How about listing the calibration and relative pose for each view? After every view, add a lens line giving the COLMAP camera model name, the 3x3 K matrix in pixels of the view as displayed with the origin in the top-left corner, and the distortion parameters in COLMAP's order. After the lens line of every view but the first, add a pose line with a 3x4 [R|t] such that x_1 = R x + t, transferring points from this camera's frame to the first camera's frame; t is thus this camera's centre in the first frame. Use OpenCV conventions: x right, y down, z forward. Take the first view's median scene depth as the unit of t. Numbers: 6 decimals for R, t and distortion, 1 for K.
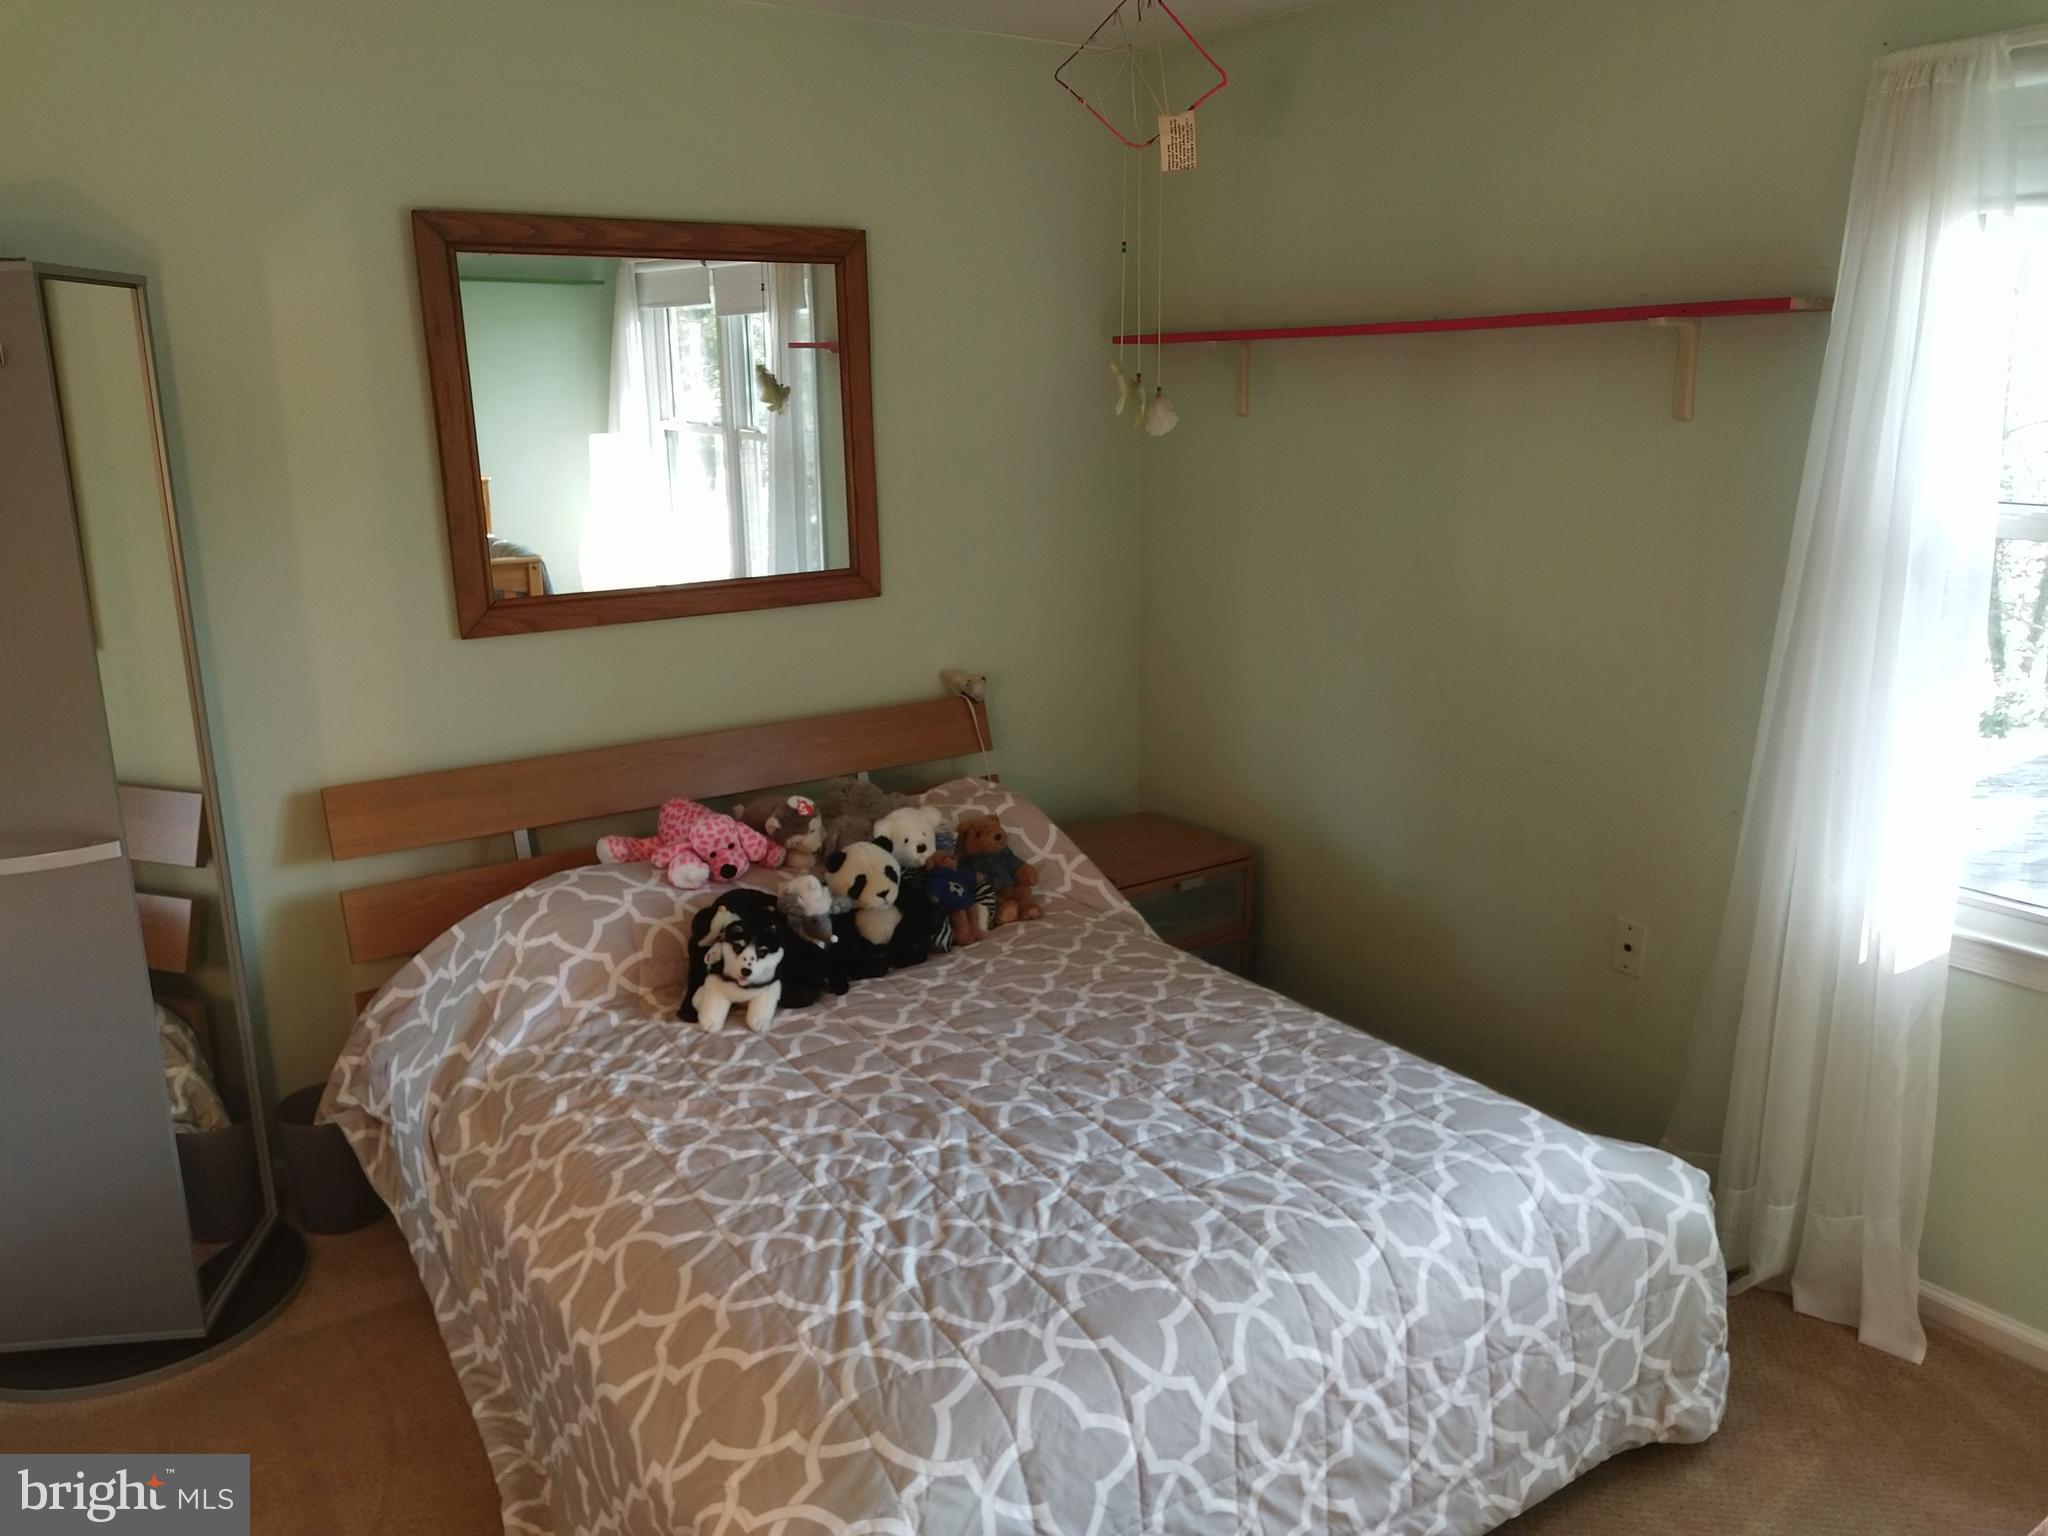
lens RADIAL K [[1528.1, 0, 1027.9], [0, 1528.1, 767.5], [0, 0, 1]] dist [0.037060, -0.044181]
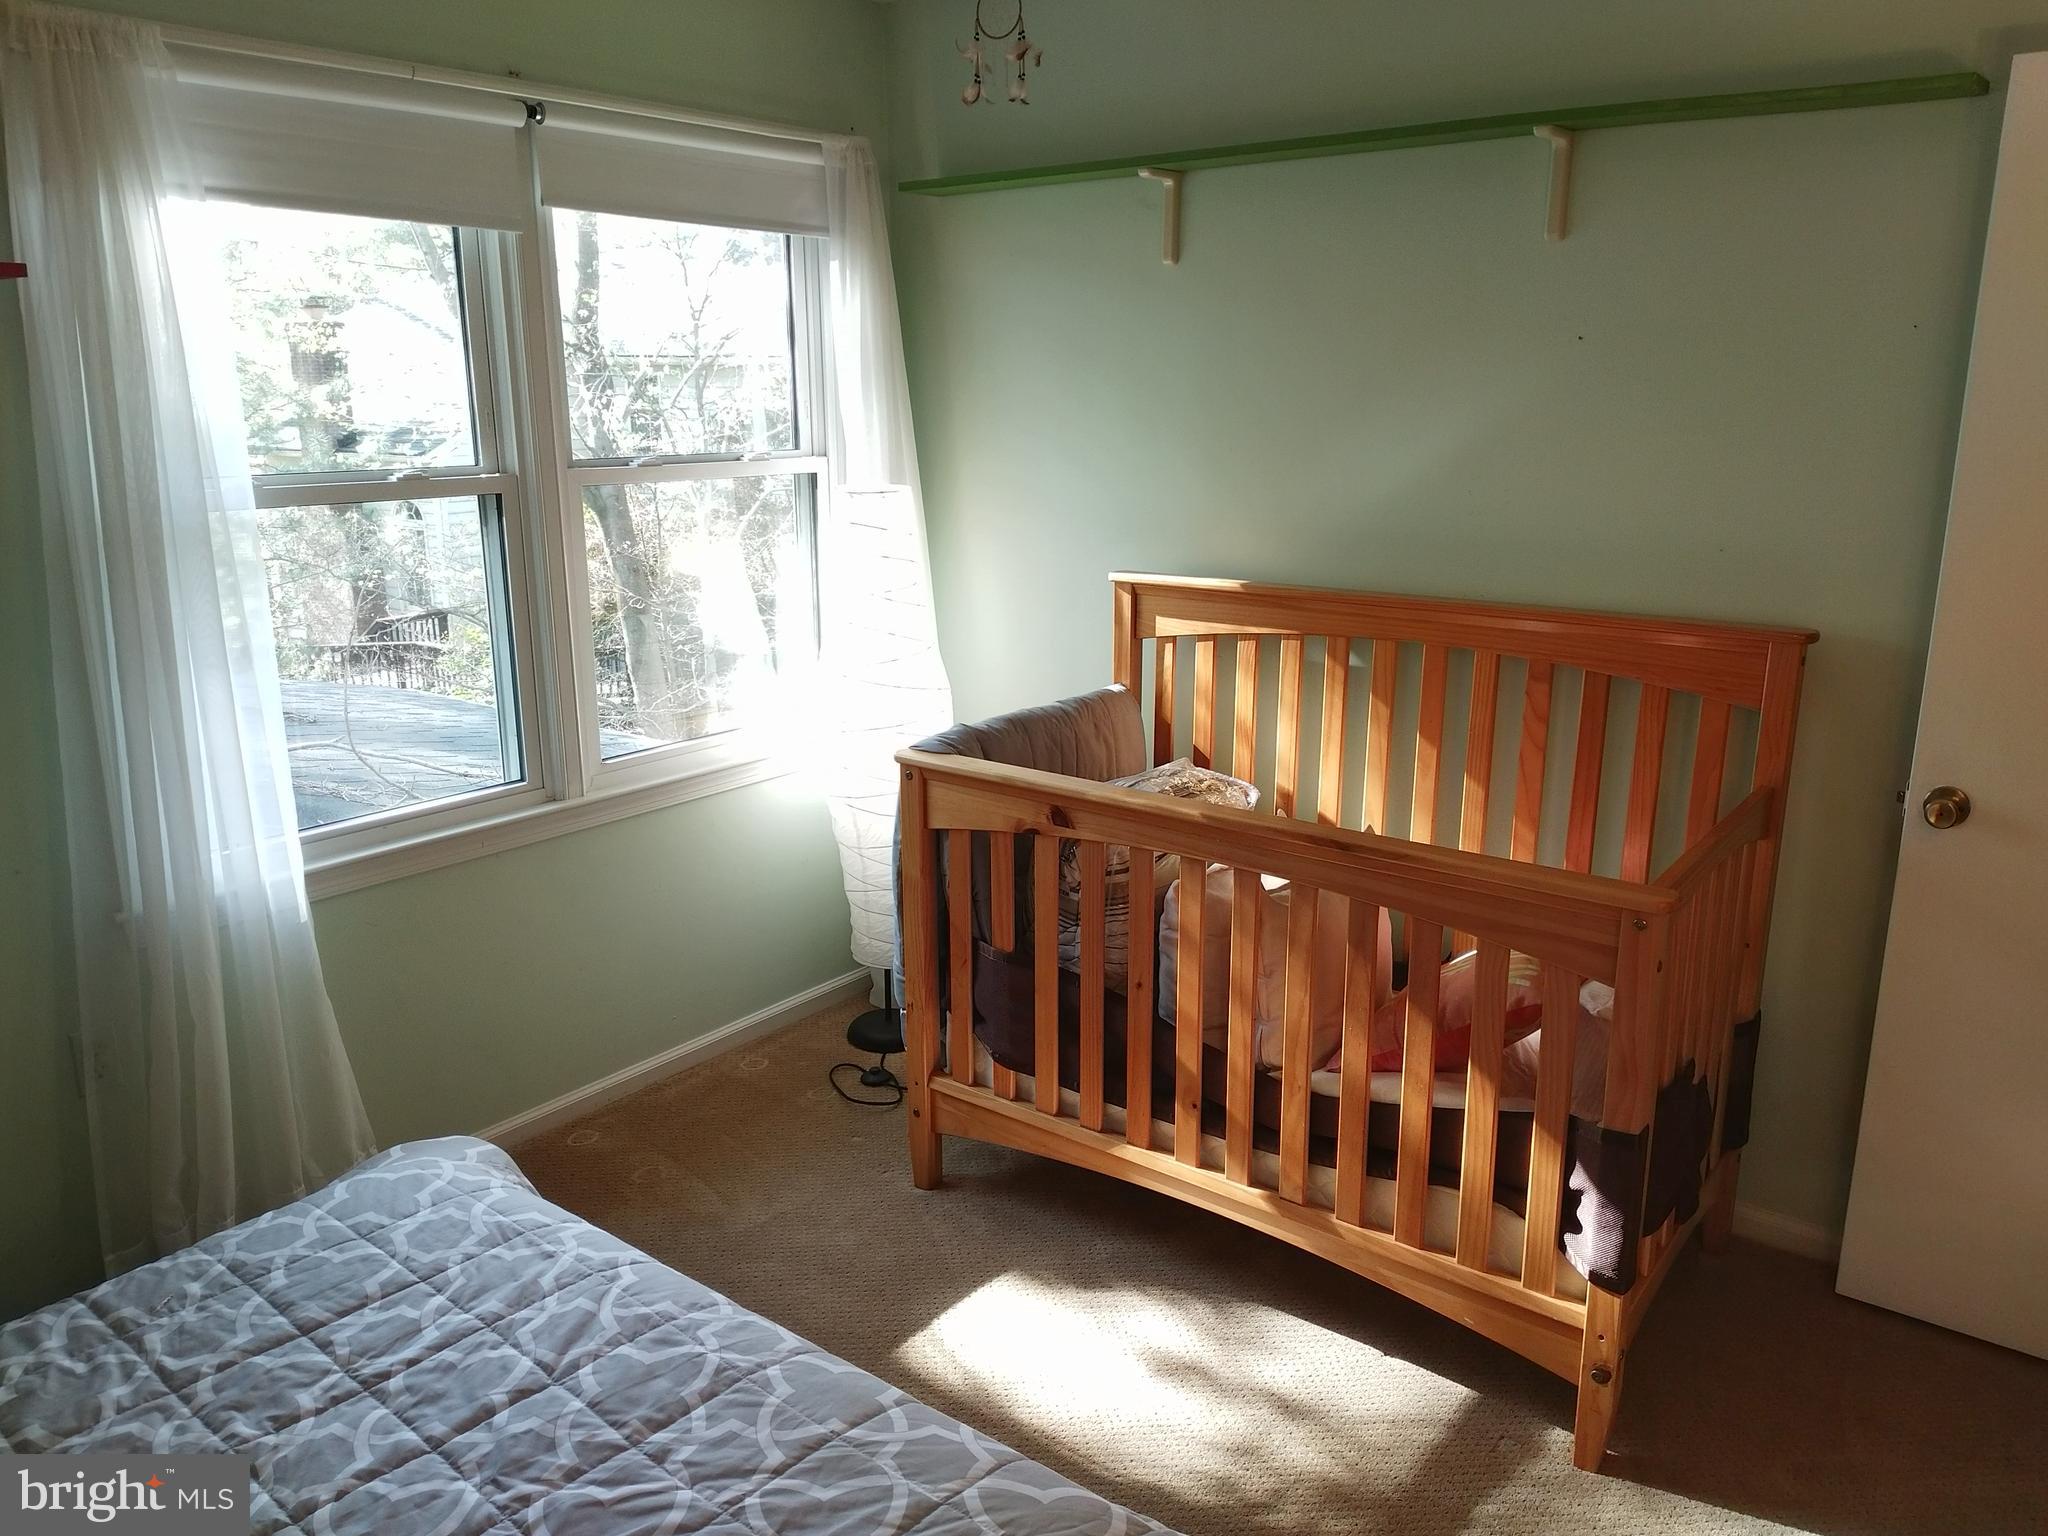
lens RADIAL K [[1528.1, 0, 1027.3], [0, 1528.1, 770.0], [0, 0, 1]] dist [0.037060, -0.044181]
pose [[-0.310316, -0.222446, 0.924241, -0.603230], [0.227828, 0.926501, 0.299484, -0.186156], [-0.922929, 0.303503, -0.236829, 0.842536]]
